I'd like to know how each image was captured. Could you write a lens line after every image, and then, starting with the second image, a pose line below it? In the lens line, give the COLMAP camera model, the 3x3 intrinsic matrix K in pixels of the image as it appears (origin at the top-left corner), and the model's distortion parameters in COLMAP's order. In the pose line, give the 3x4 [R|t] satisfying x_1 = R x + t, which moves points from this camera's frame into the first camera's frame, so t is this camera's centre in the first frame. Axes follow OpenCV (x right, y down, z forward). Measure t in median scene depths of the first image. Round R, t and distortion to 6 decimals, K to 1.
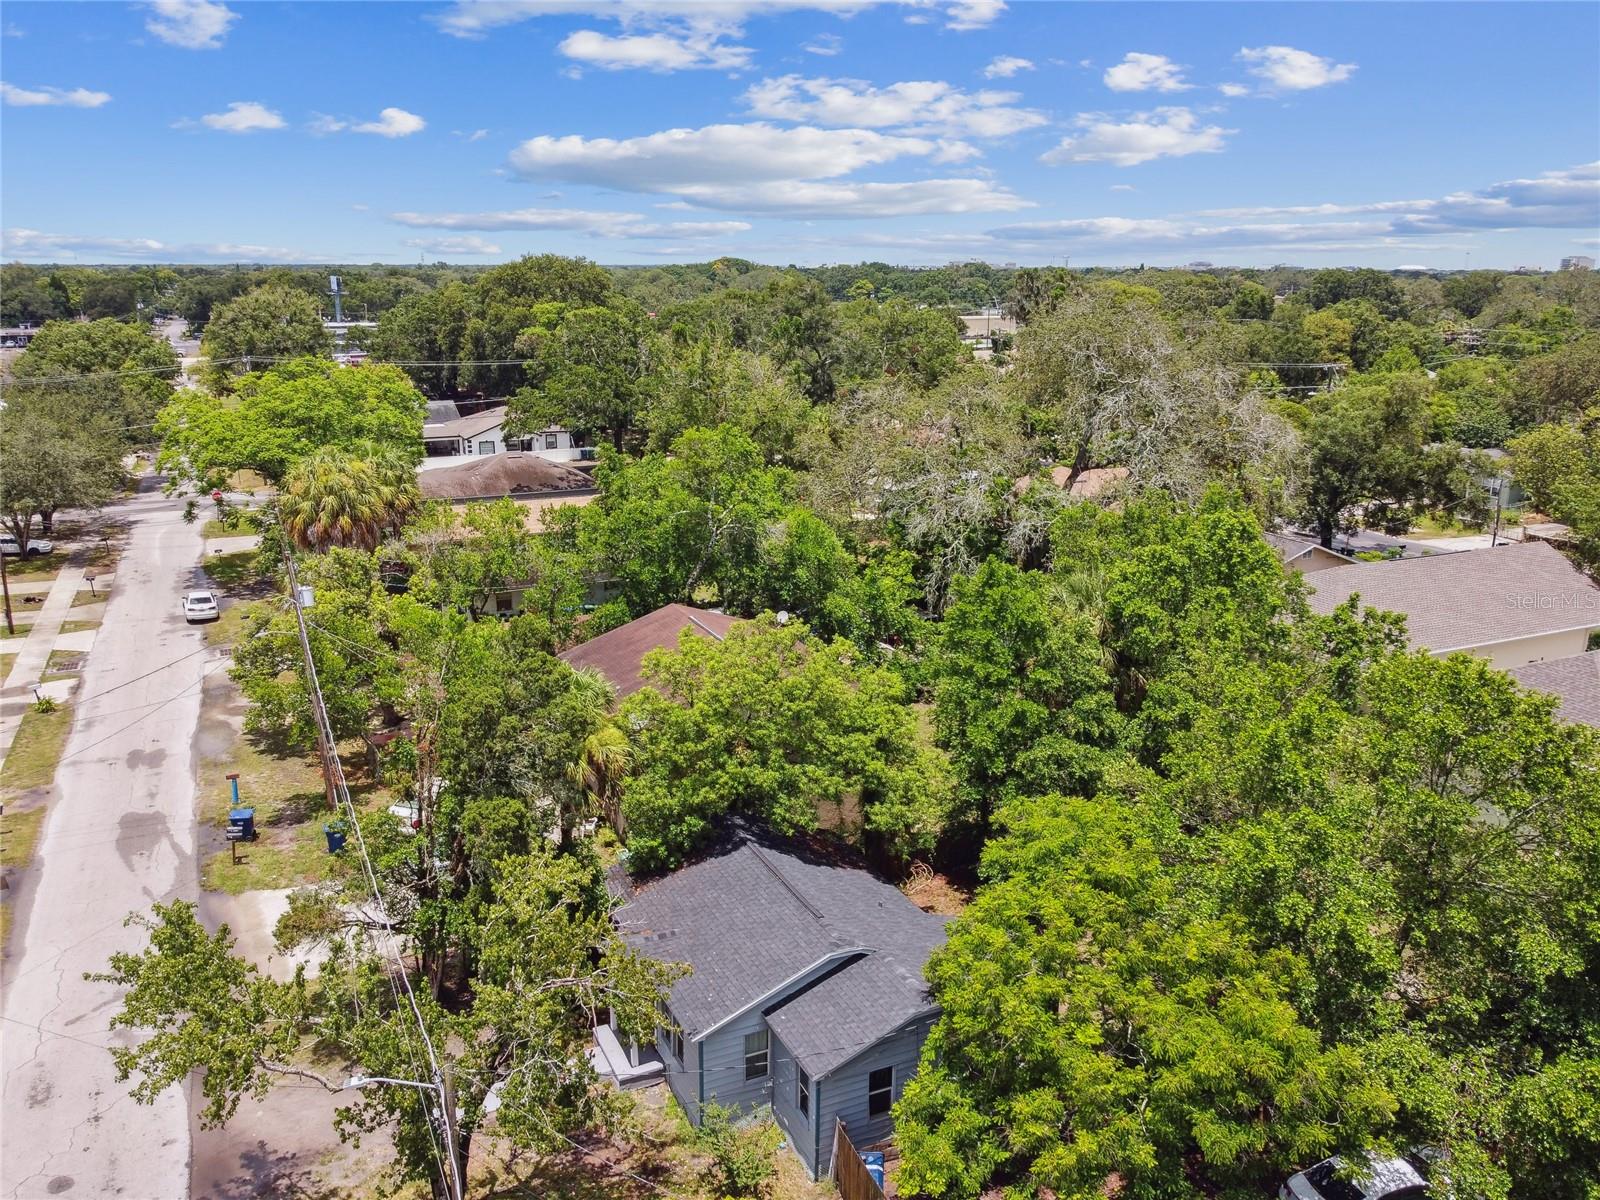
lens RADIAL K [[1218.5, 0, 796.0], [0, 1218.5, 604.8], [0, 0, 1]] dist [-0.006245, -0.012567]
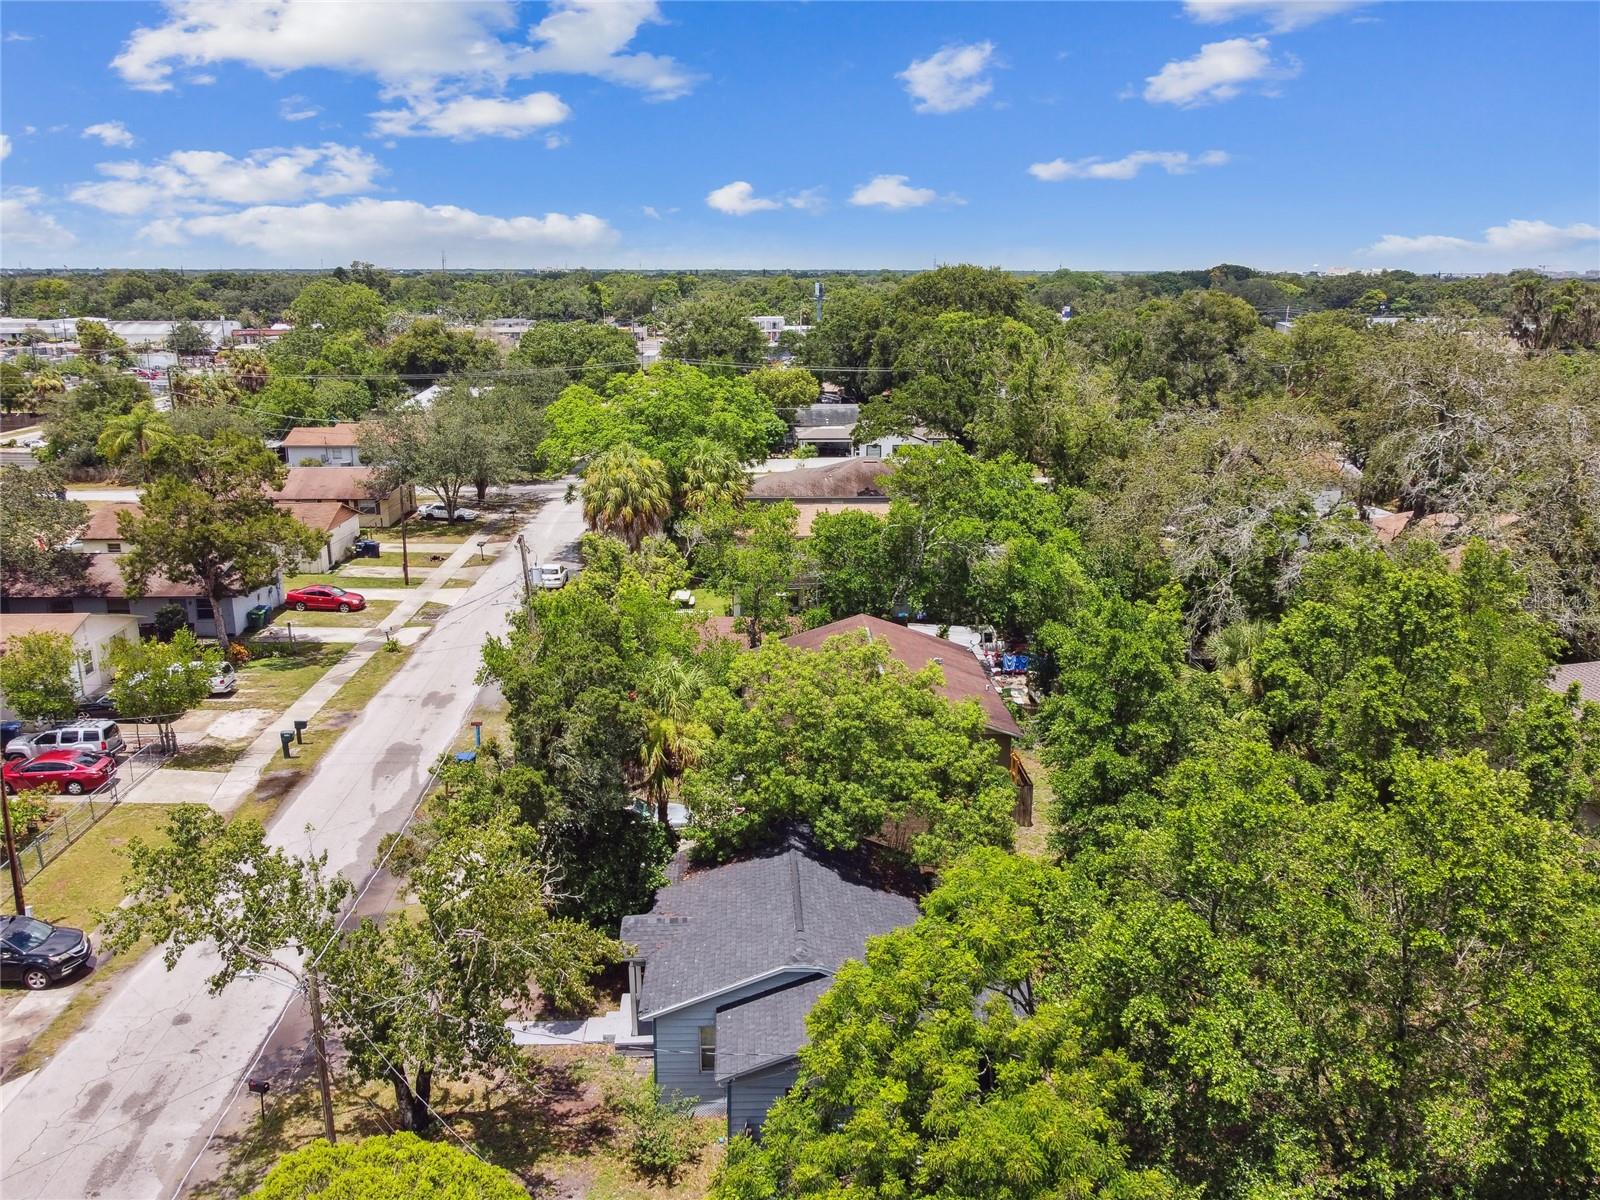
lens RADIAL K [[1218.5, 0, 796.0], [0, 1218.5, 604.8], [0, 0, 1]] dist [-0.006245, -0.012567]
pose [[0.925626, 0.098583, -0.365375, 0.185844], [-0.100477, 0.994843, 0.013876, -0.014497], [0.364858, 0.023868, 0.930757, 0.023451]]
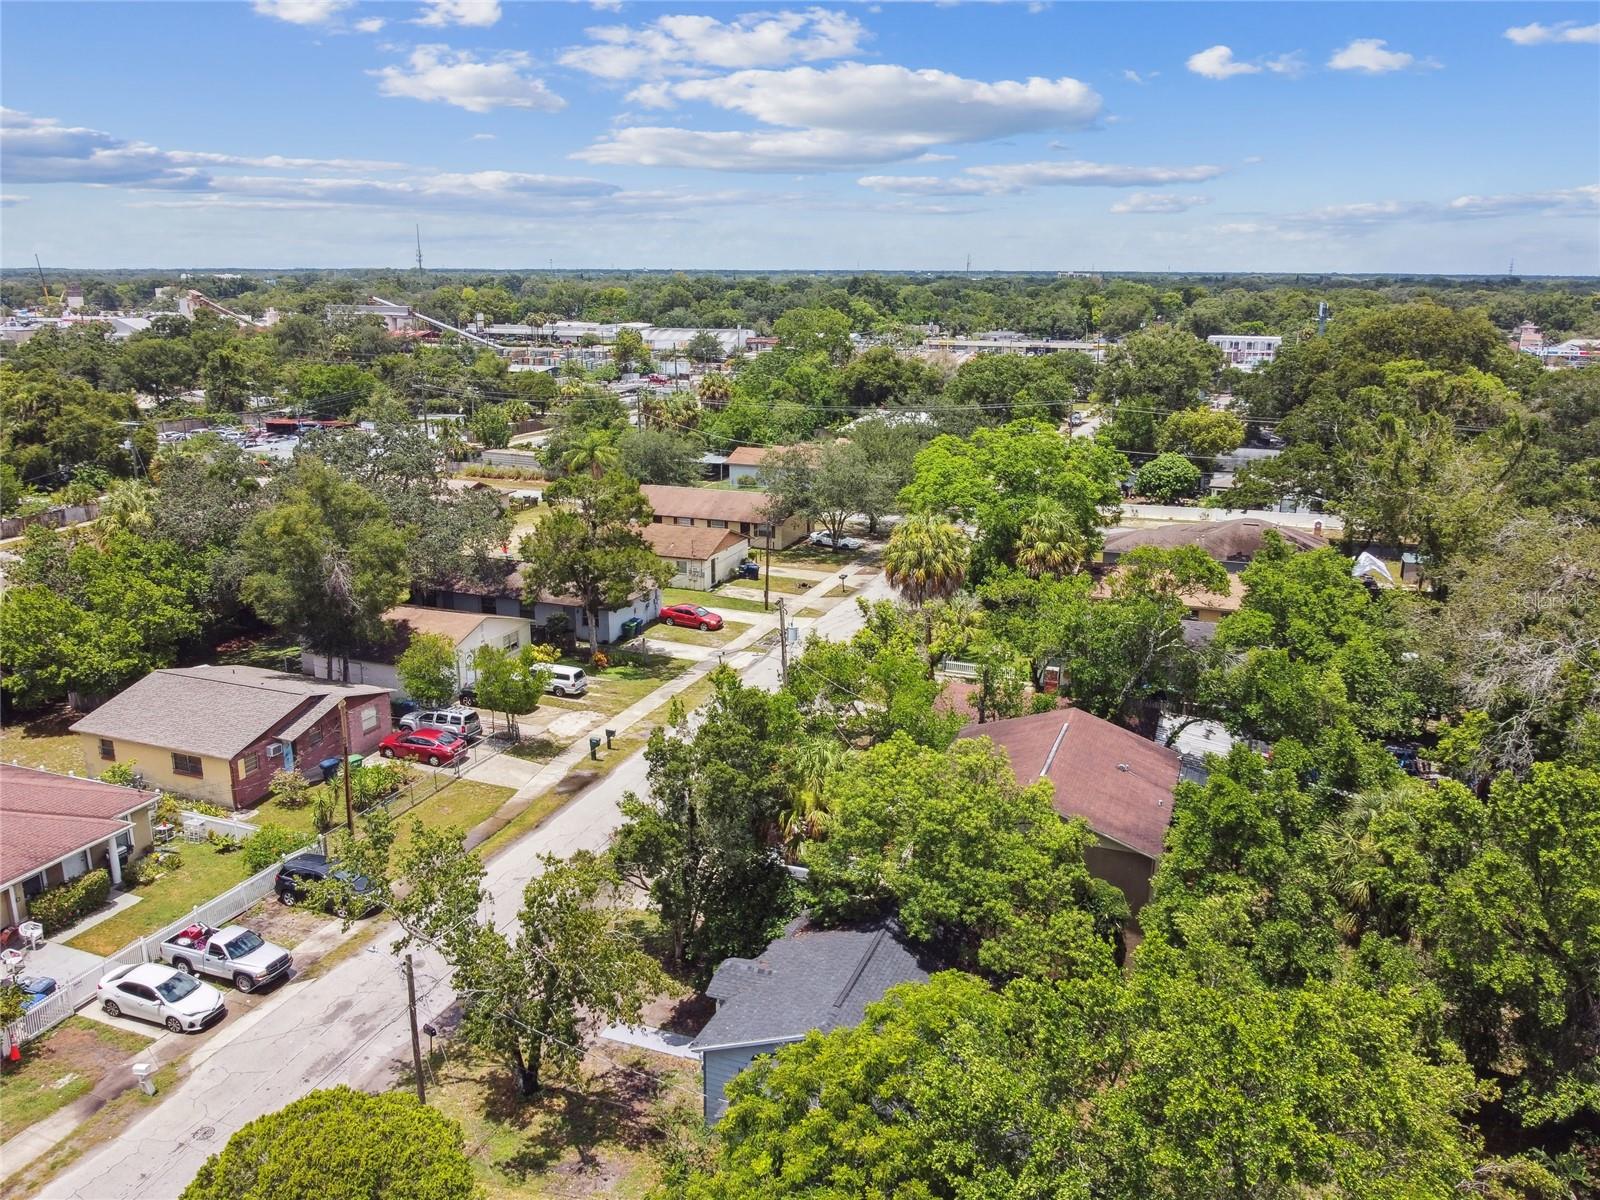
lens RADIAL K [[1218.5, 0, 796.0], [0, 1218.5, 604.8], [0, 0, 1]] dist [-0.006245, -0.012567]
pose [[0.703624, 0.184272, -0.686263, 0.365547], [-0.191684, 0.979208, 0.066399, -0.093986], [0.684230, 0.084826, 0.724316, 0.056638]]
